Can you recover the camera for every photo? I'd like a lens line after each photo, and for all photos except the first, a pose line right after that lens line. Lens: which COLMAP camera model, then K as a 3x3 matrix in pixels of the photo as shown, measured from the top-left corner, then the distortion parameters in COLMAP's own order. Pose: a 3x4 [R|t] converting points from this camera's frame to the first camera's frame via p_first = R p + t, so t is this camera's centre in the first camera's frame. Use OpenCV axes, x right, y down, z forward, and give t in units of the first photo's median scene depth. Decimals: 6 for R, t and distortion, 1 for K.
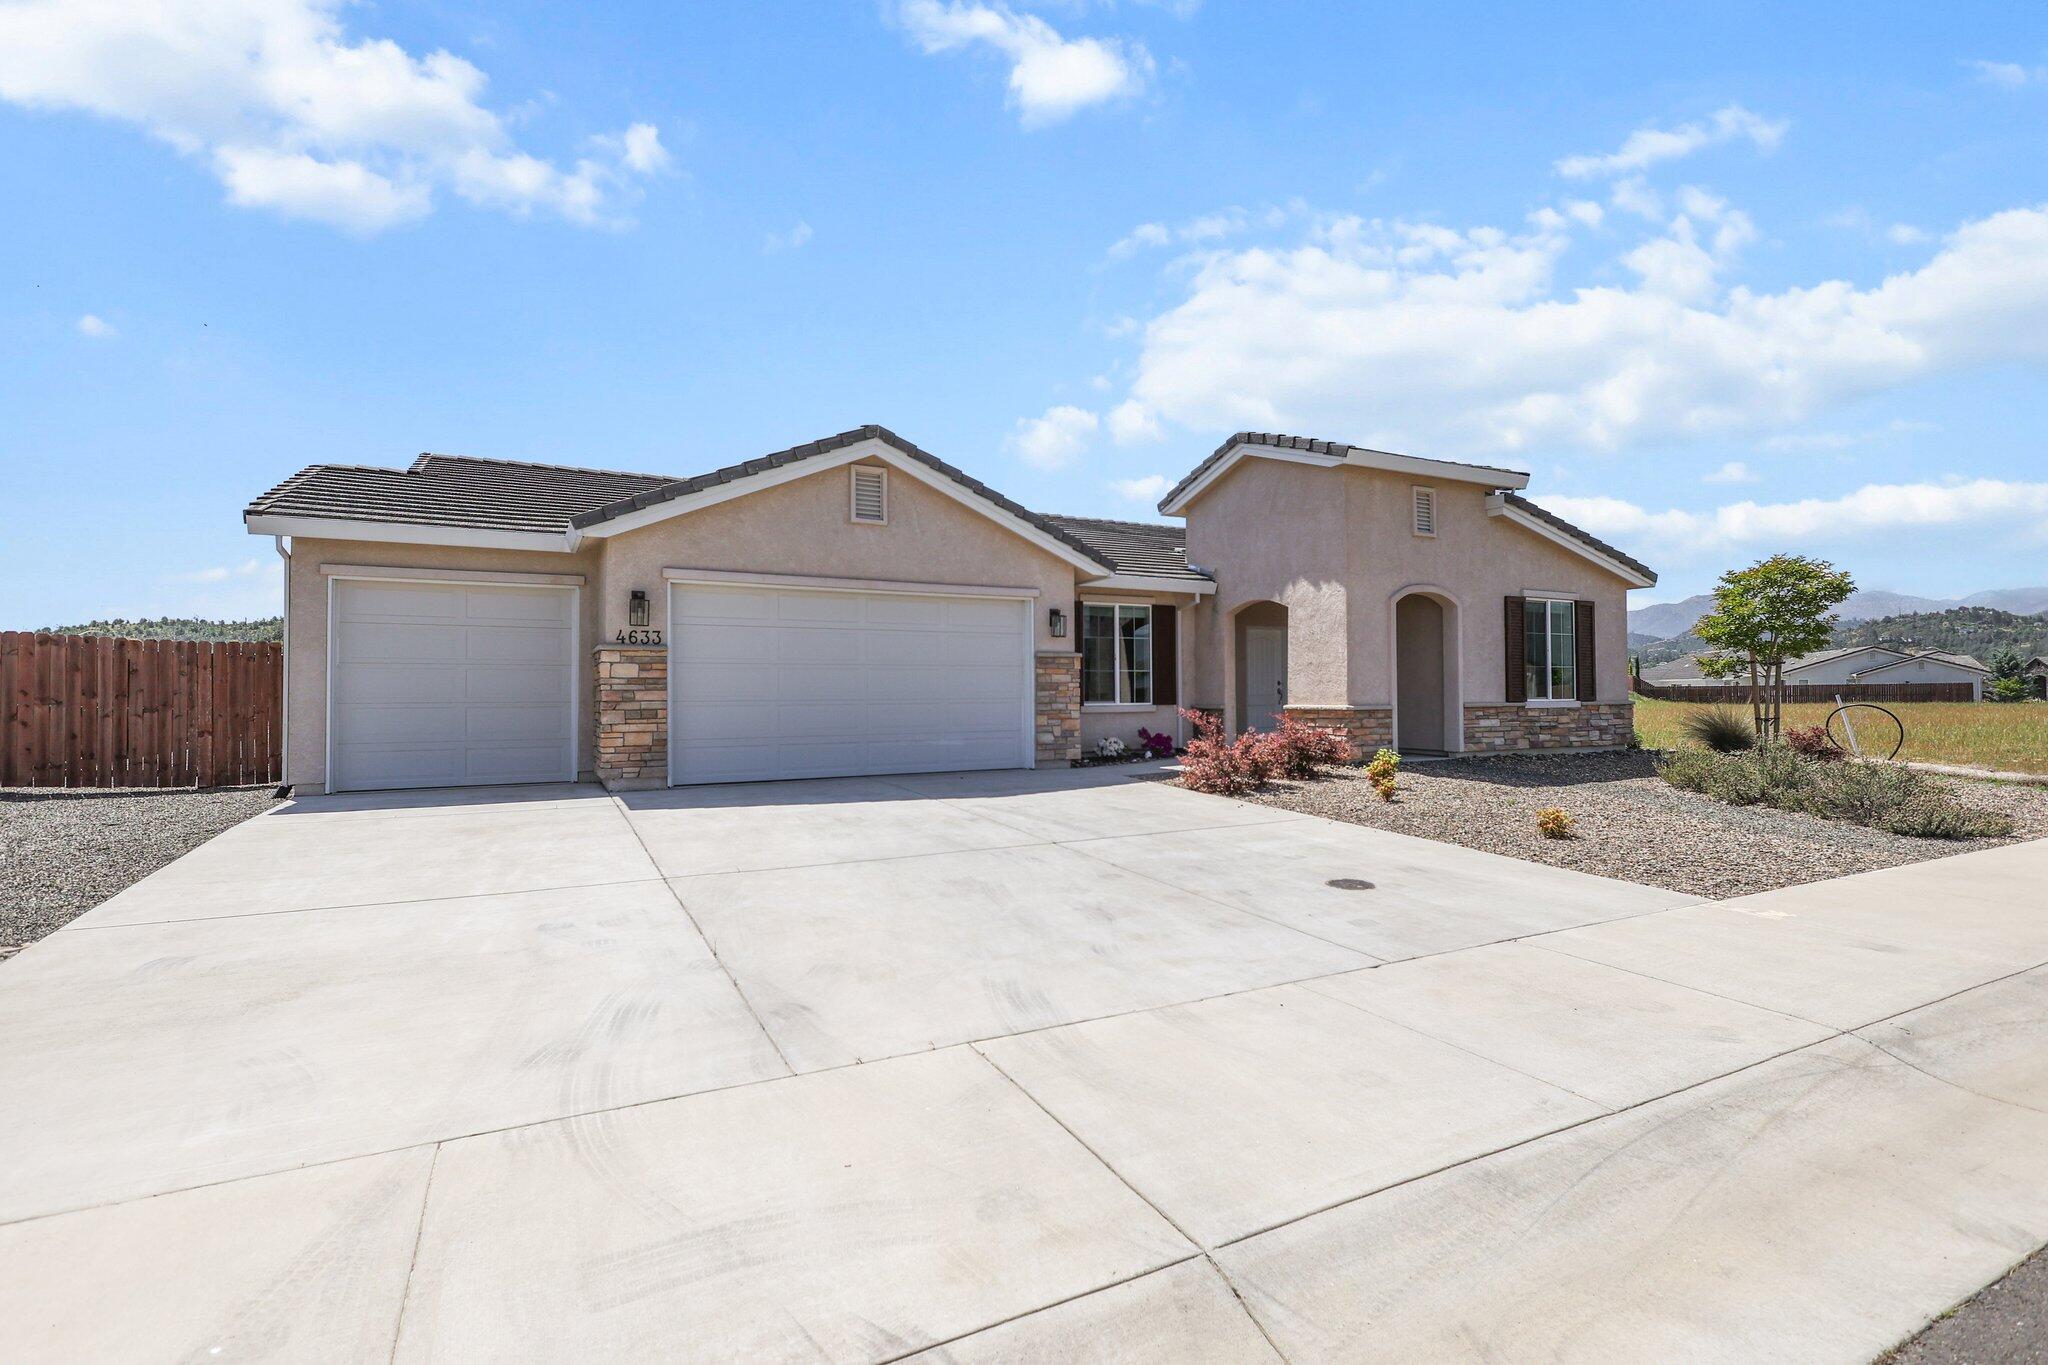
lens RADIAL K [[974.8, 0, 974.1], [0, 974.8, 696.8], [0, 0, 1]] dist [0.002825, 0.000811]
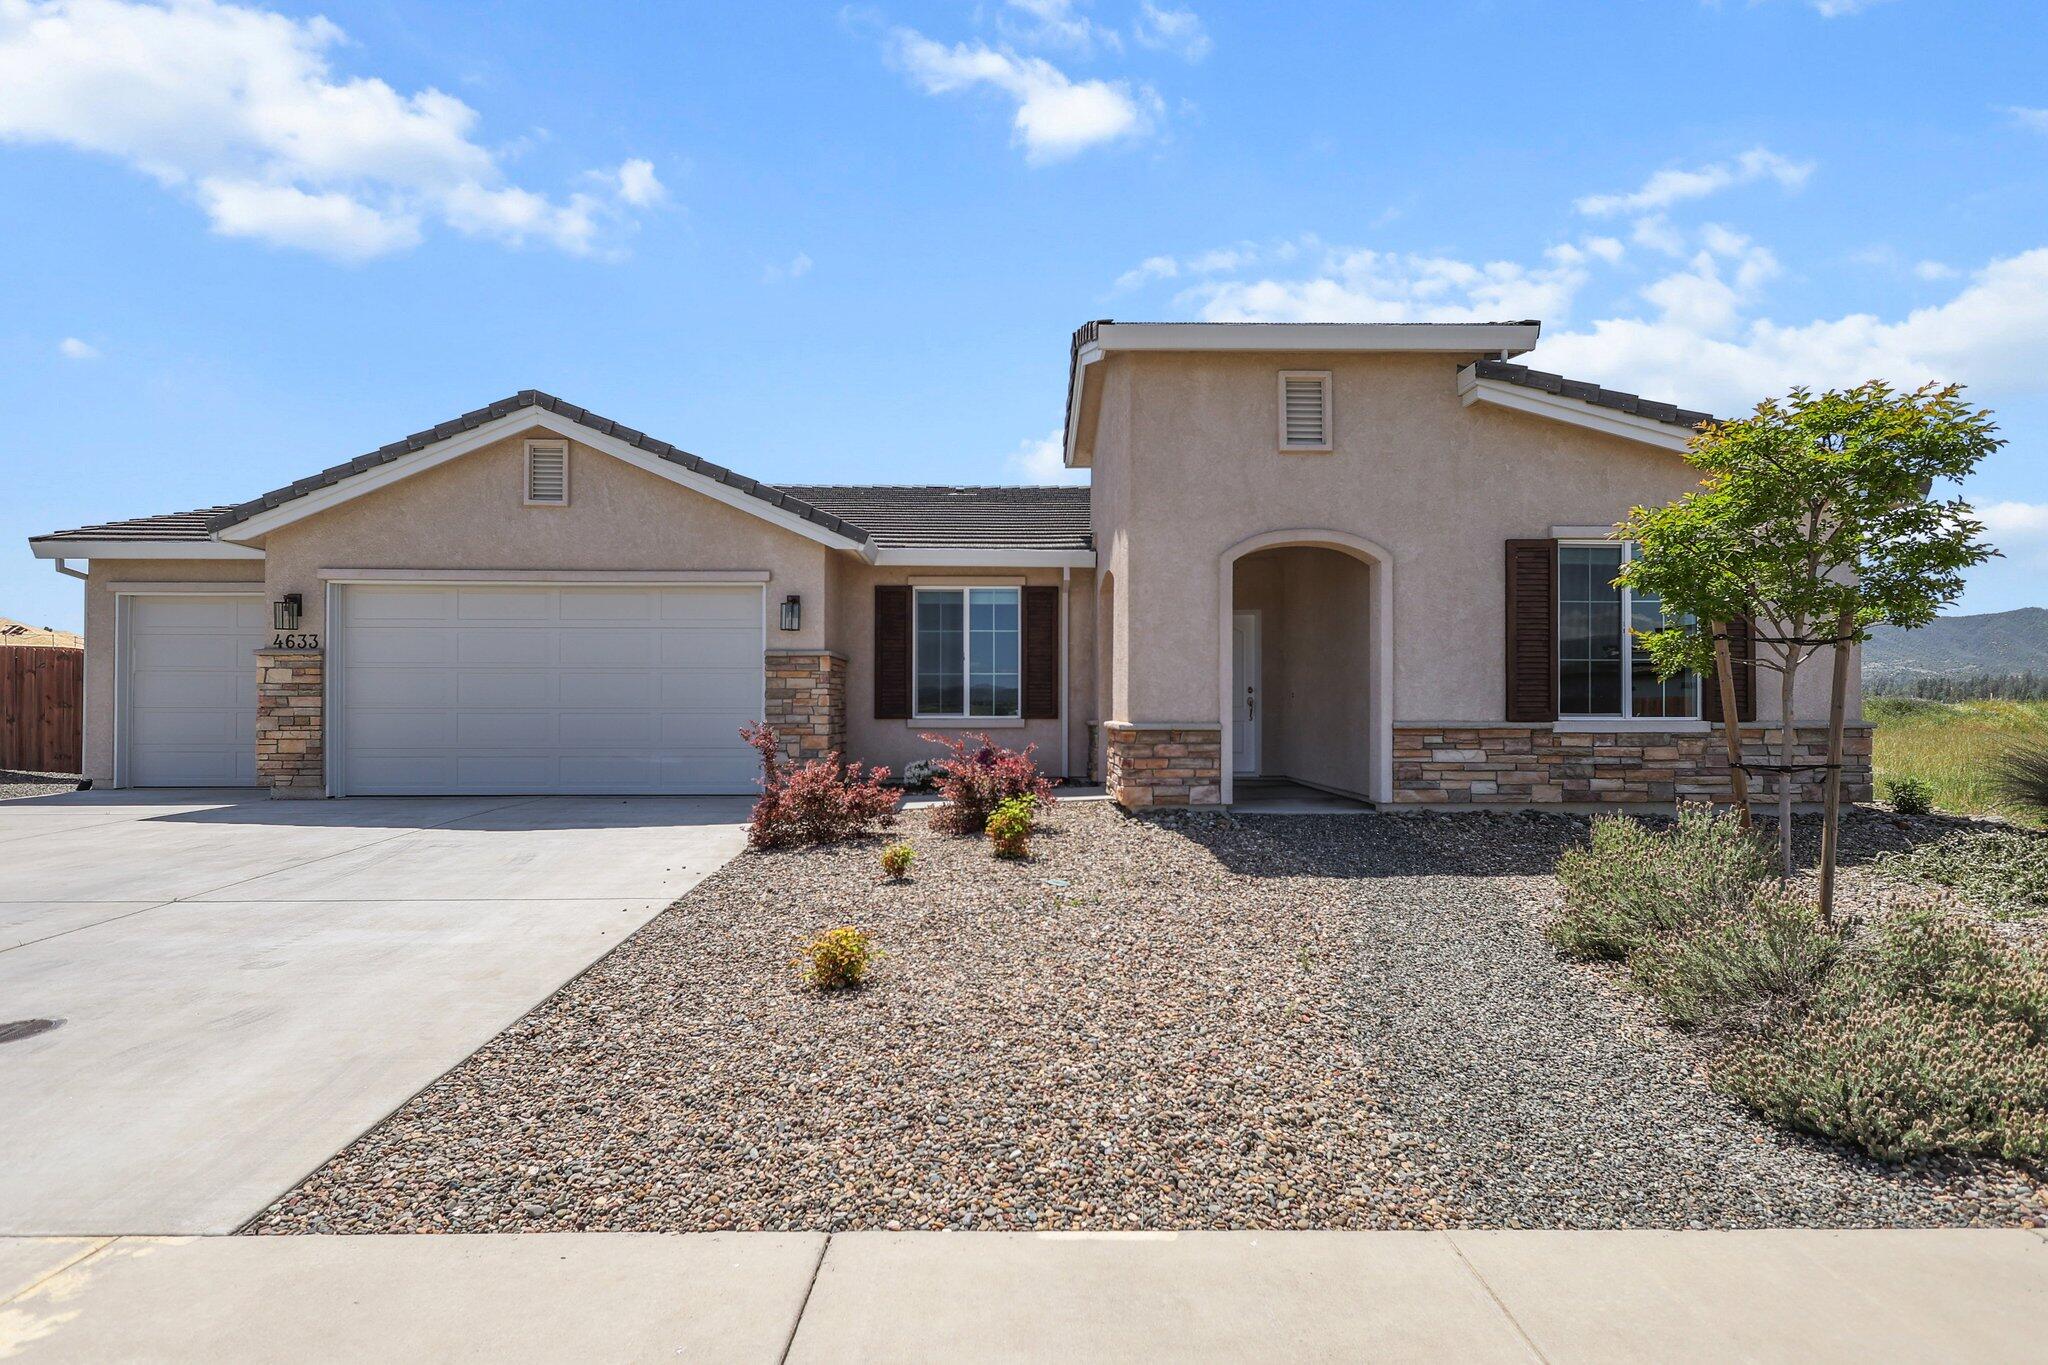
lens RADIAL K [[979.4, 0, 1006.5], [0, 979.4, 698.6], [0, 0, 1]] dist [0.001819, 0.001028]
pose [[0.889310, 0.002045, -0.457300, 0.600645], [-0.007497, 0.999921, -0.010109, 0.000255], [0.457243, 0.012418, 0.889255, 0.376561]]
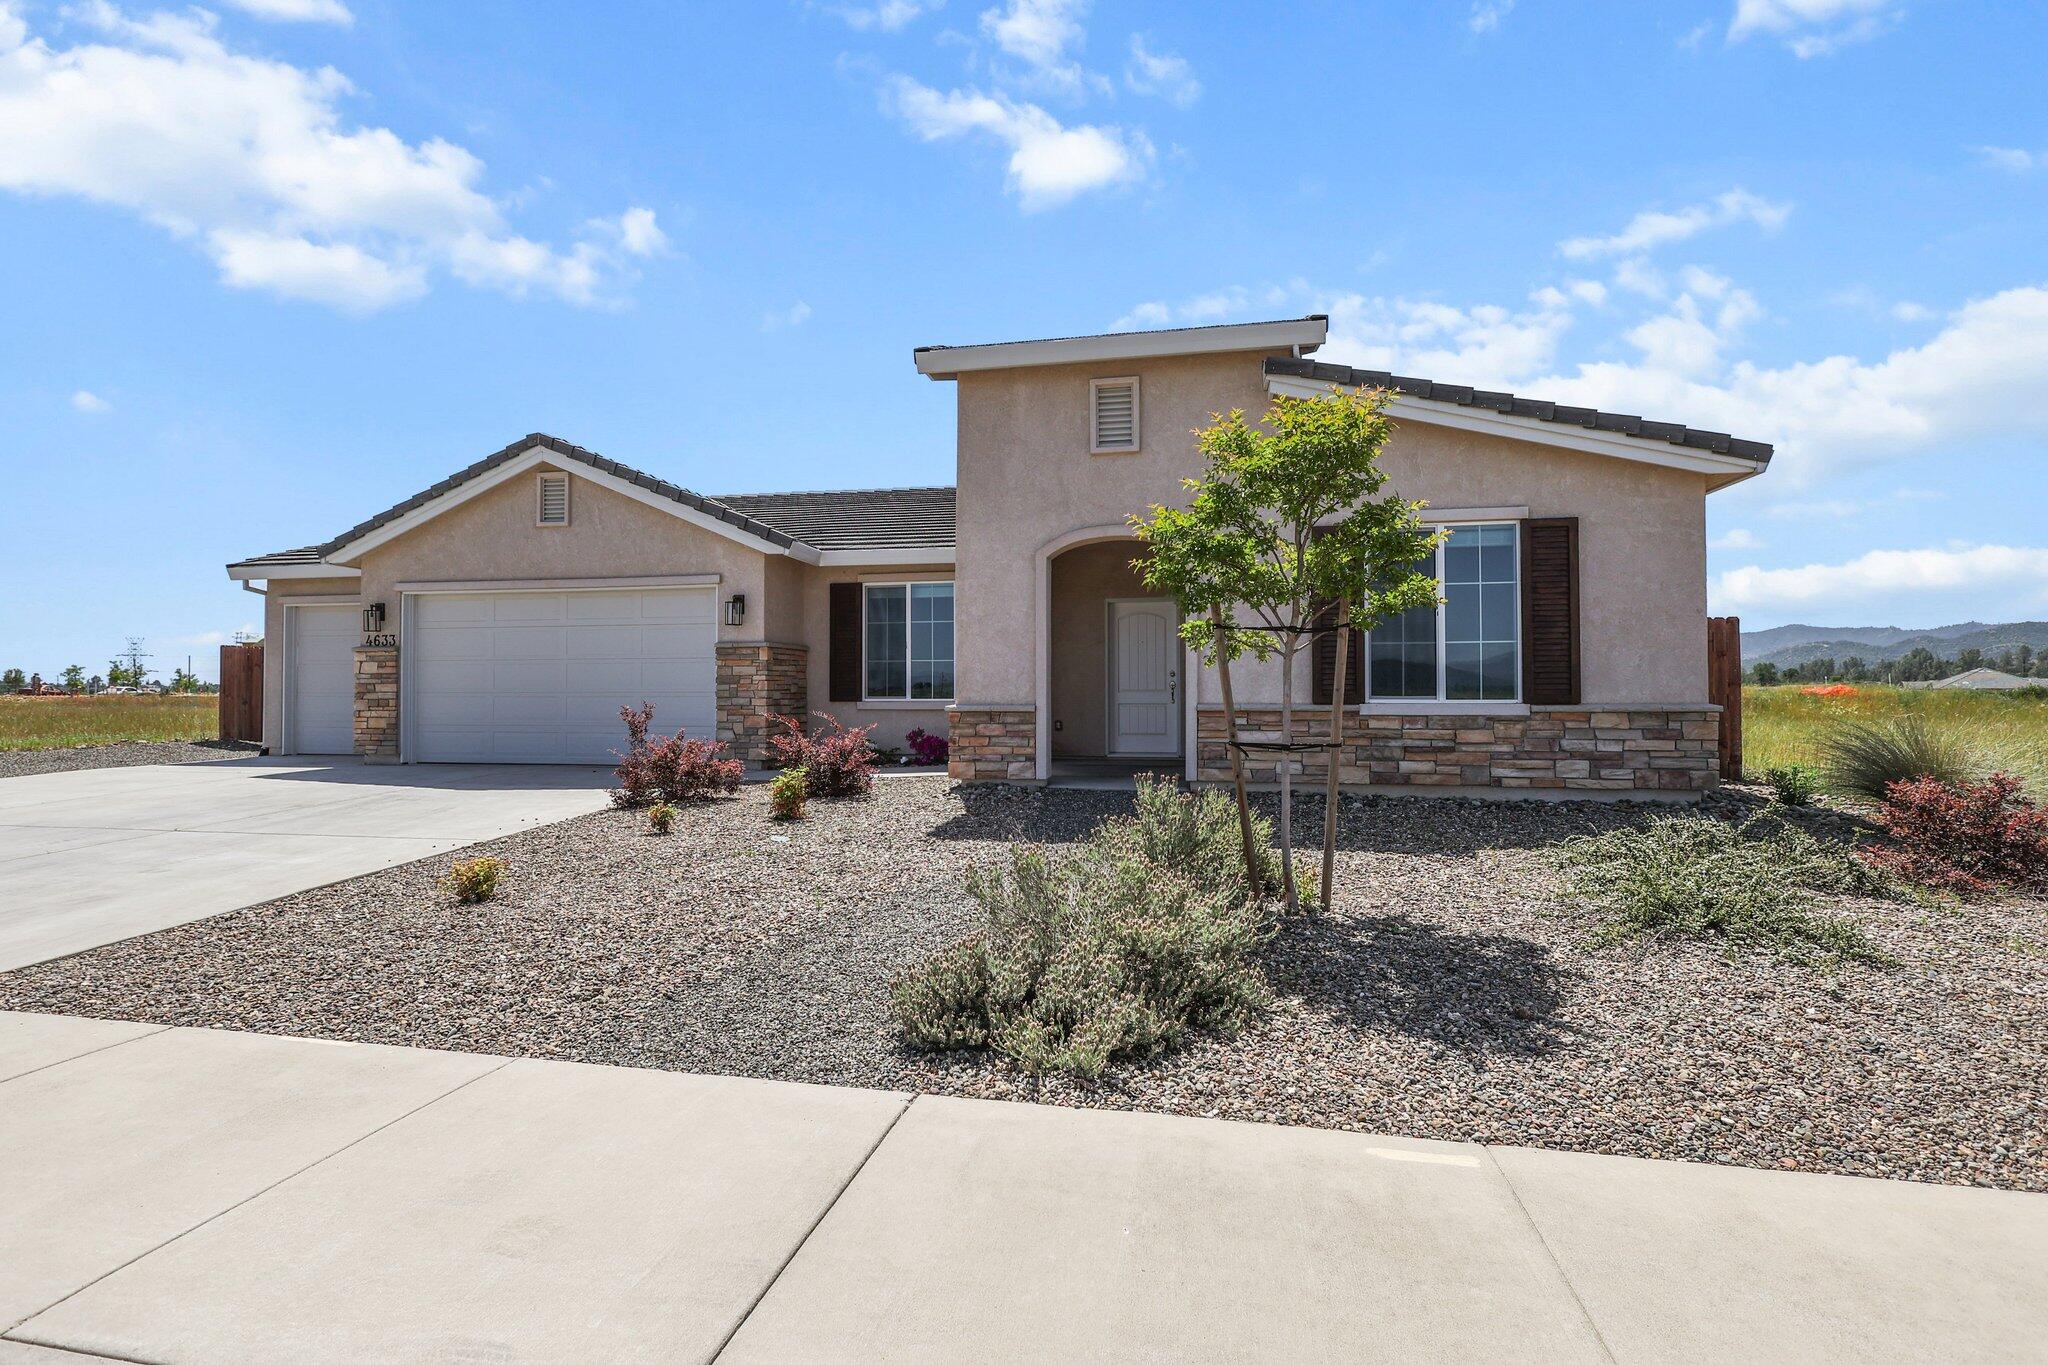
lens RADIAL K [[971.2, 0, 985.8], [0, 971.2, 666.3], [0, 0, 1]] dist [0.003542, 0.000577]
pose [[0.764522, -0.012053, -0.644485, 0.850622], [-0.005500, 0.999667, -0.025220, -0.001253], [0.644574, 0.022826, 0.764201, 0.456153]]
